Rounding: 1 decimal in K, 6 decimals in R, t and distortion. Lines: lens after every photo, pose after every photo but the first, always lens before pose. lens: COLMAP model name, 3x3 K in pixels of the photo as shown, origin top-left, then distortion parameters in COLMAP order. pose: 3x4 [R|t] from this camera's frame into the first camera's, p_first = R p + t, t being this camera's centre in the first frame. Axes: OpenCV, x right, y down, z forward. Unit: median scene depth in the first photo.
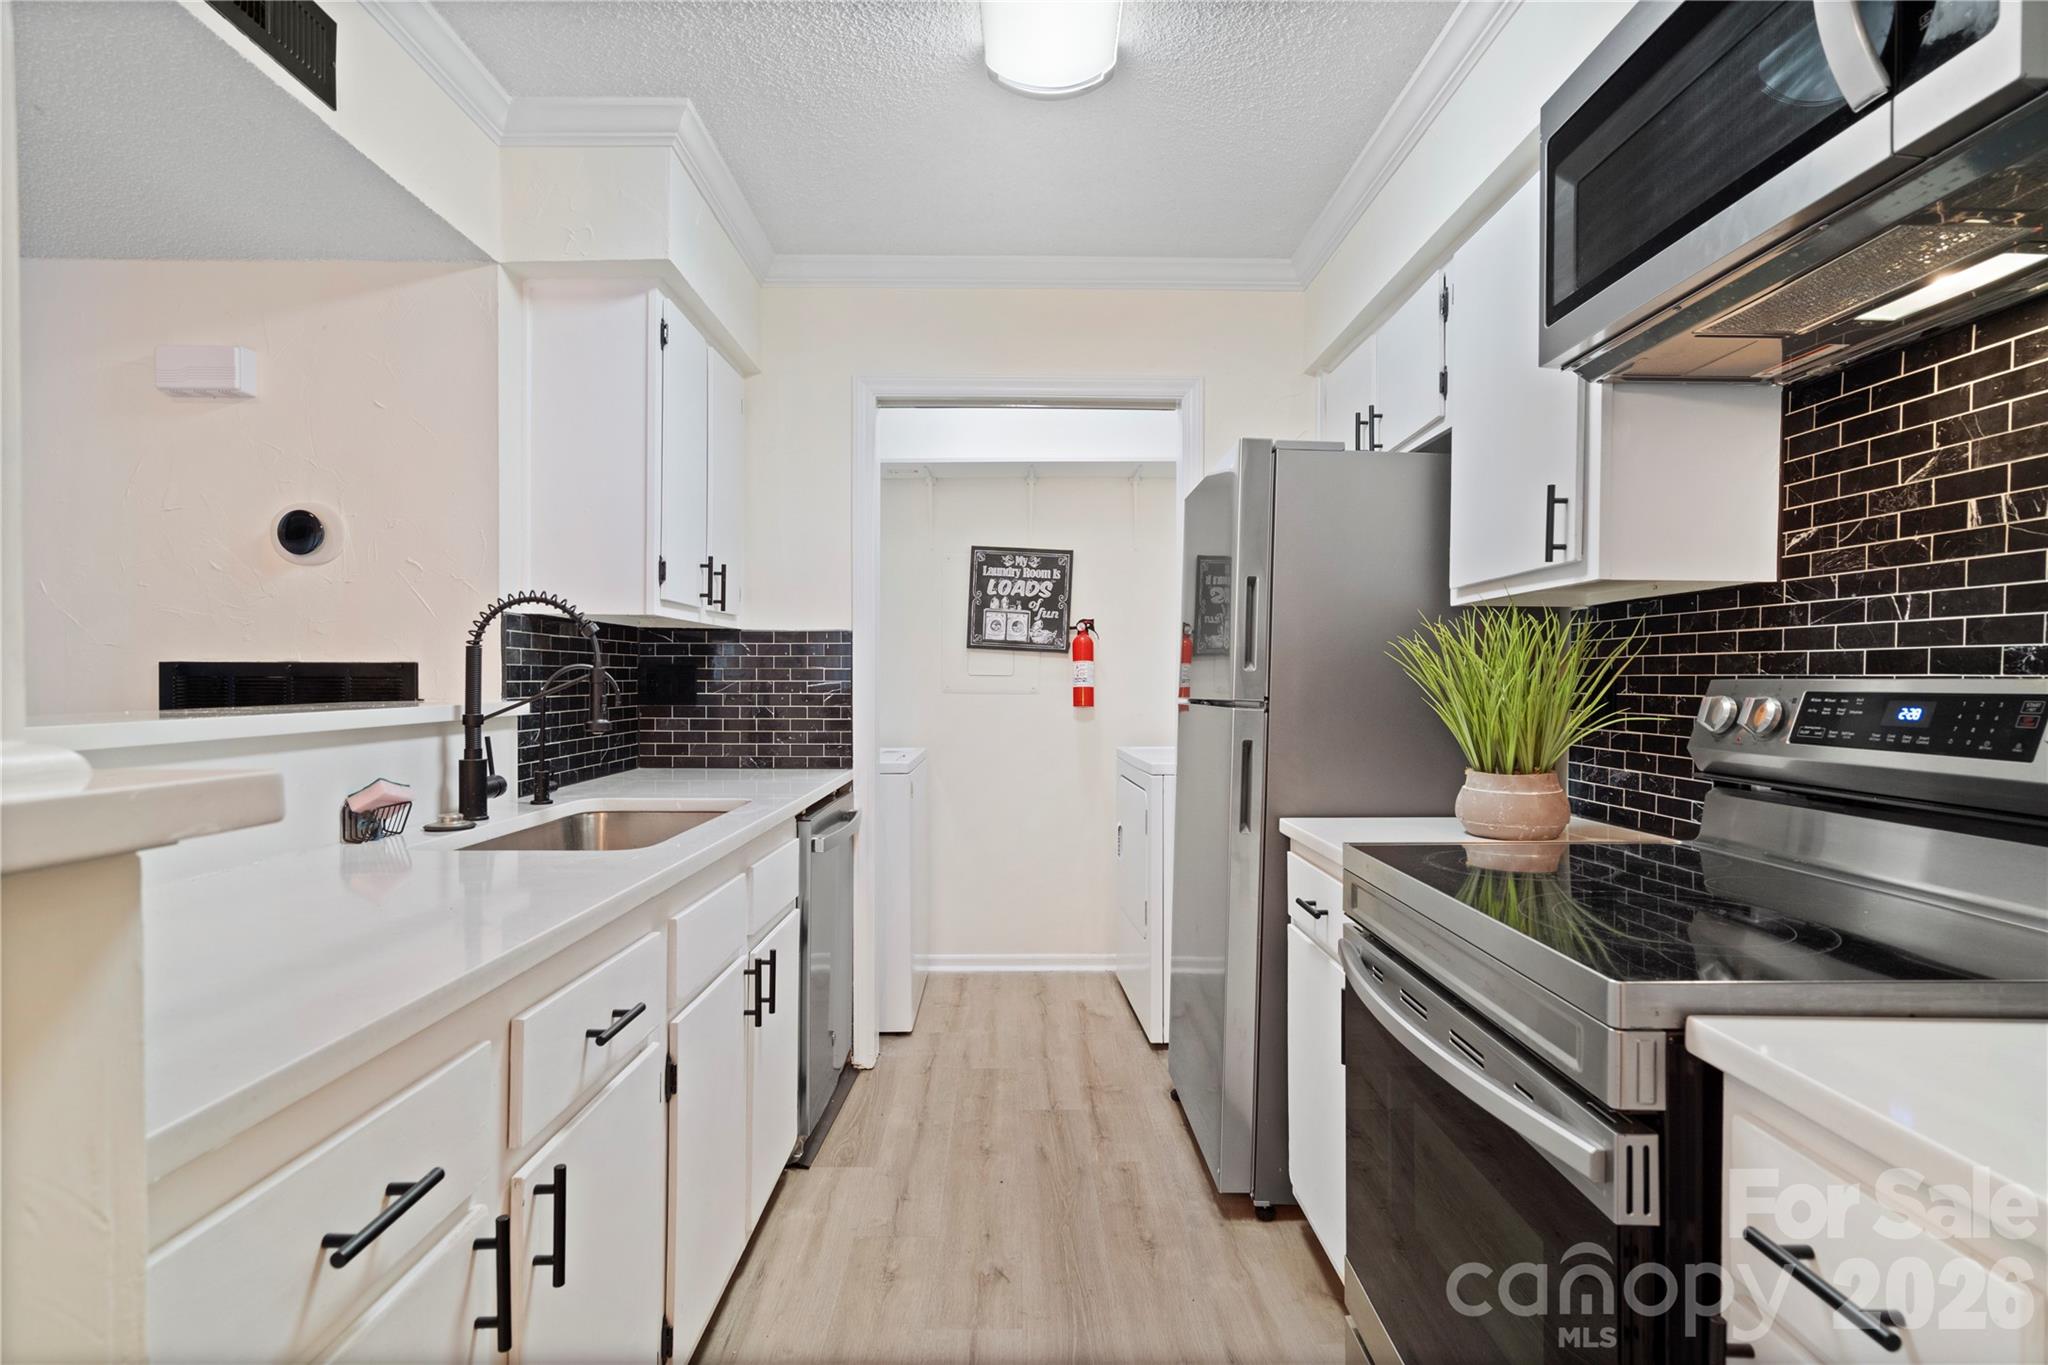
lens RADIAL K [[1019.8, 0, 1029.5], [0, 1019.8, 687.0], [0, 0, 1]] dist [0.002578, 0.001788]
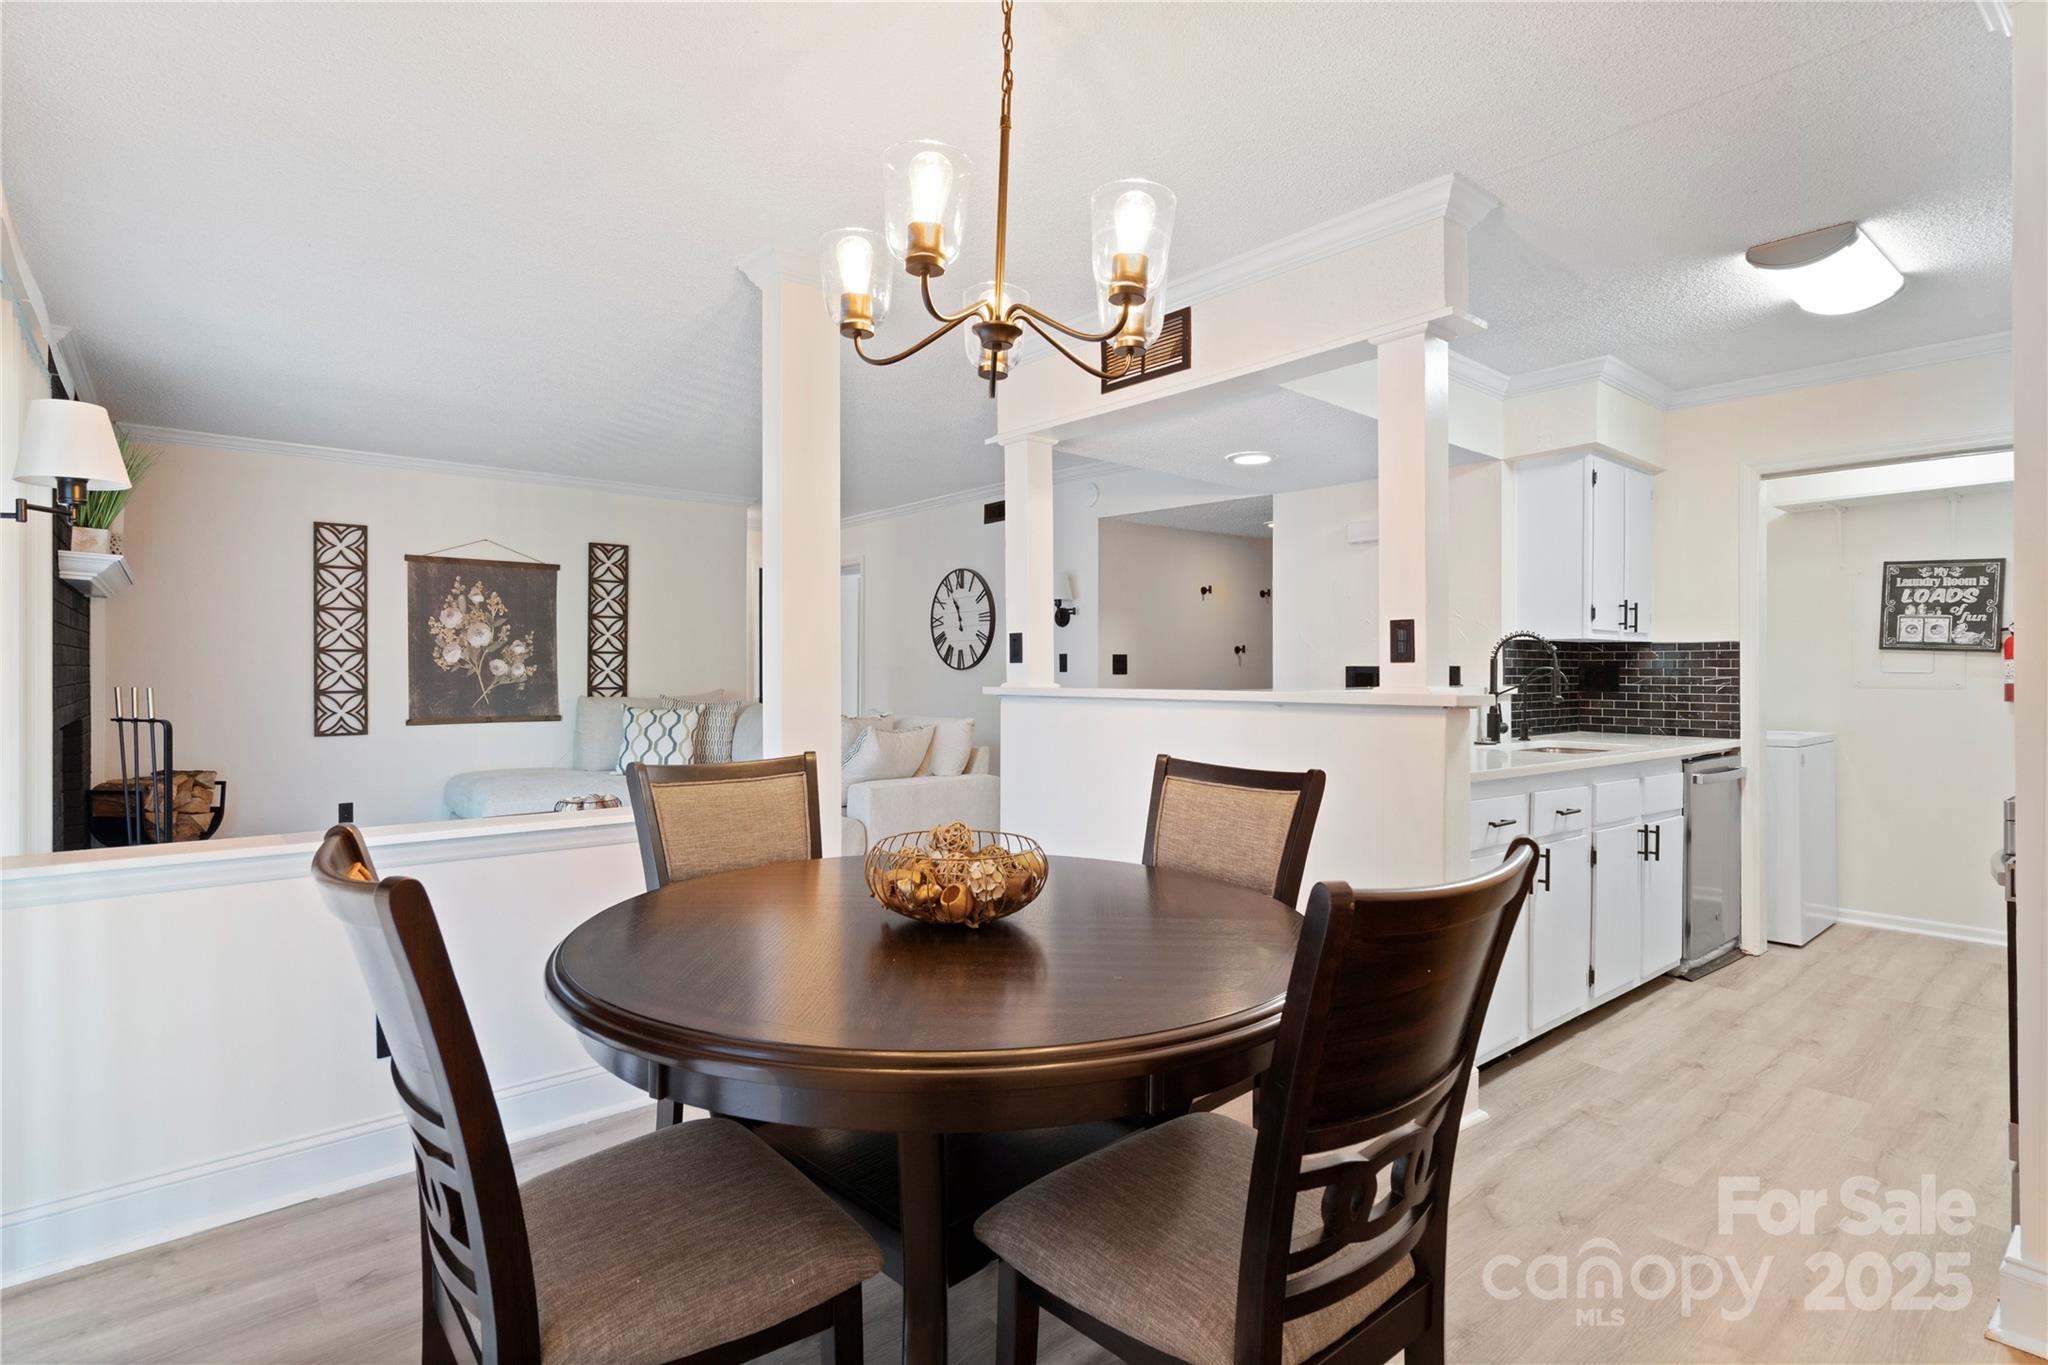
lens RADIAL K [[1014.6, 0, 1023.8], [0, 1014.6, 664.1], [0, 0, 1]] dist [0.000478, 0.001649]
pose [[0.646009, -0.004473, -0.763316, 0.257529], [-0.009026, 0.999868, -0.013498, 0.004359], [0.763276, 0.015610, 0.645884, -0.662838]]
